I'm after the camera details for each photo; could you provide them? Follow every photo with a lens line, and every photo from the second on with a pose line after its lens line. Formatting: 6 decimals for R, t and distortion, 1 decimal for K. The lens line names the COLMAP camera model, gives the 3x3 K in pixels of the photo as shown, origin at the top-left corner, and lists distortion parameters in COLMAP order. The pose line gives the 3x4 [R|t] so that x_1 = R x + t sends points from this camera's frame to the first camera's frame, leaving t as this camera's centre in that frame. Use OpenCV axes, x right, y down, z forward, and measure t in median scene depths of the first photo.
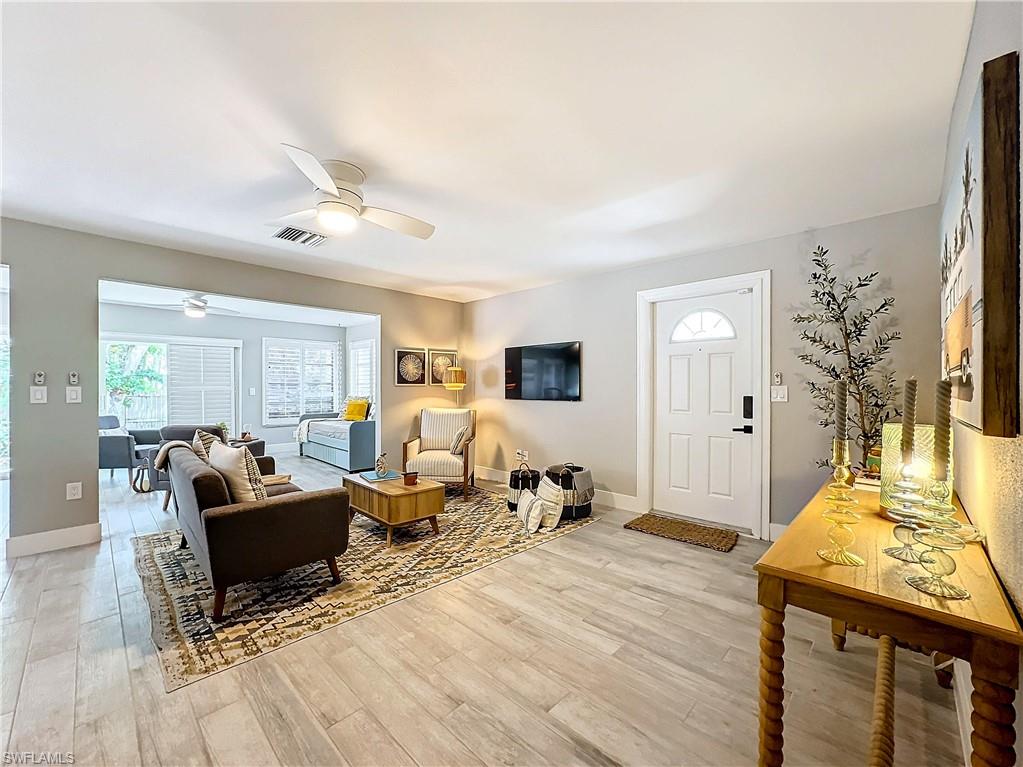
lens RADIAL K [[426.2, 0, 506.2], [0, 426.2, 386.2], [0, 0, 1]] dist [-0.014457, 0.006038]
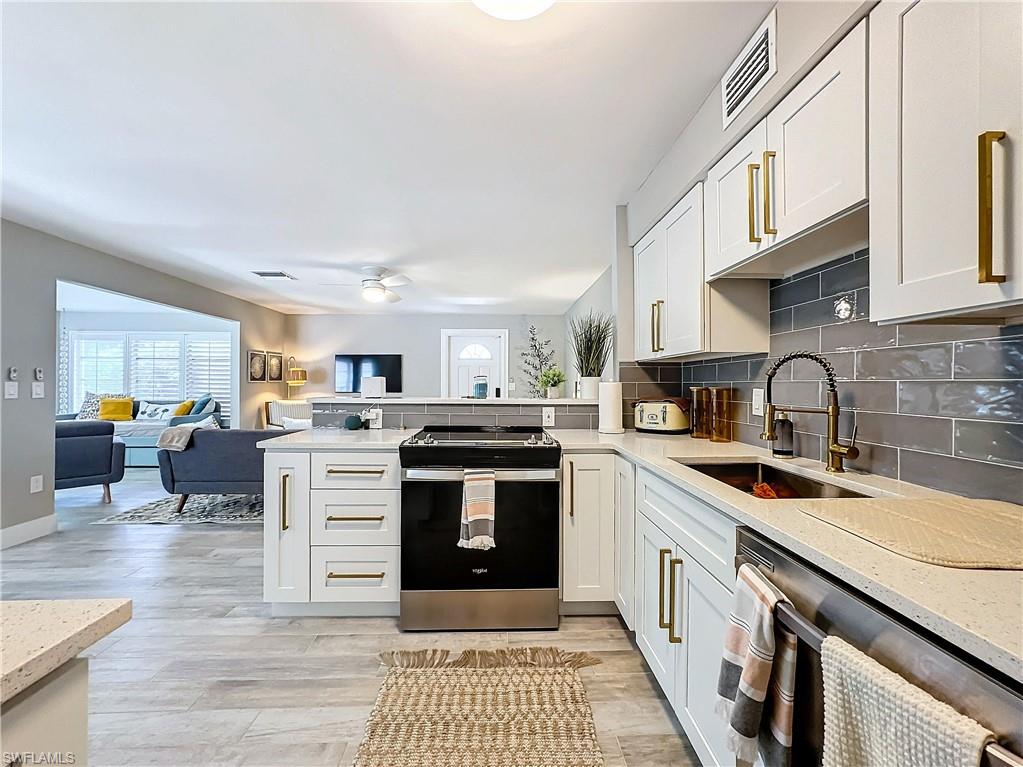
lens RADIAL K [[429.6, 0, 512.0], [0, 429.6, 380.9], [0, 0, 1]] dist [0.000133, 0.000064]
pose [[0.700126, 0.005165, 0.714001, -0.746368], [0.000127, 0.999973, -0.007359, 0.004501], [-0.714019, 0.005243, 0.700106, -0.439632]]
